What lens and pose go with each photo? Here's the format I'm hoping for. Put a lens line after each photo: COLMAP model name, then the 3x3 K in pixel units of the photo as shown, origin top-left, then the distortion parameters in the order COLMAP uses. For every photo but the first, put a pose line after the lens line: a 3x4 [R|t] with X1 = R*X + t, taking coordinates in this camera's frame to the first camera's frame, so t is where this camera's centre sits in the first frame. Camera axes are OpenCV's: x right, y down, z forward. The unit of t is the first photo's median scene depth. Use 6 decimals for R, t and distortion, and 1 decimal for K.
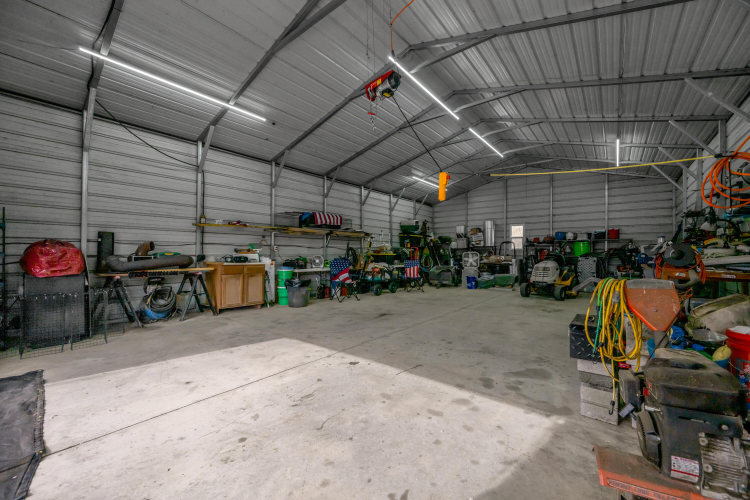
lens RADIAL K [[296.1, 0, 375.9], [0, 296.1, 249.4], [0, 0, 1]] dist [-0.005721, 0.001016]
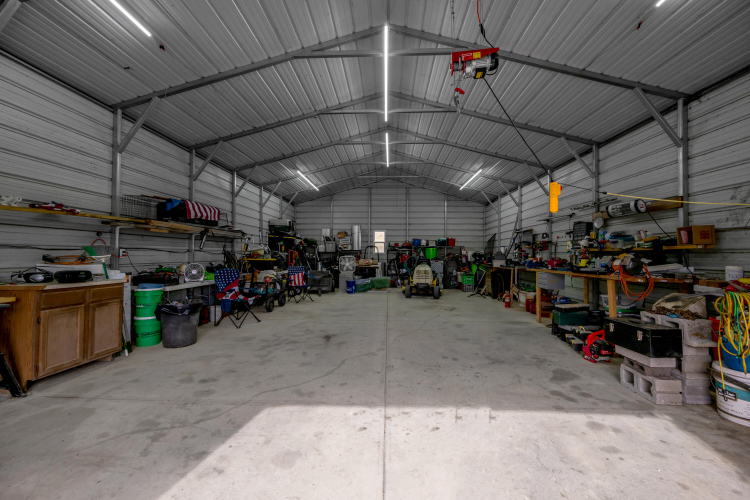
lens RADIAL K [[296.1, 0, 380.6], [0, 296.1, 250.0], [0, 0, 1]] dist [-0.005721, 0.001016]
pose [[0.807440, 0.010149, 0.589863, -0.262514], [-0.010114, 0.999943, -0.003360, -0.013828], [-0.589864, -0.003253, 0.807496, 0.200744]]
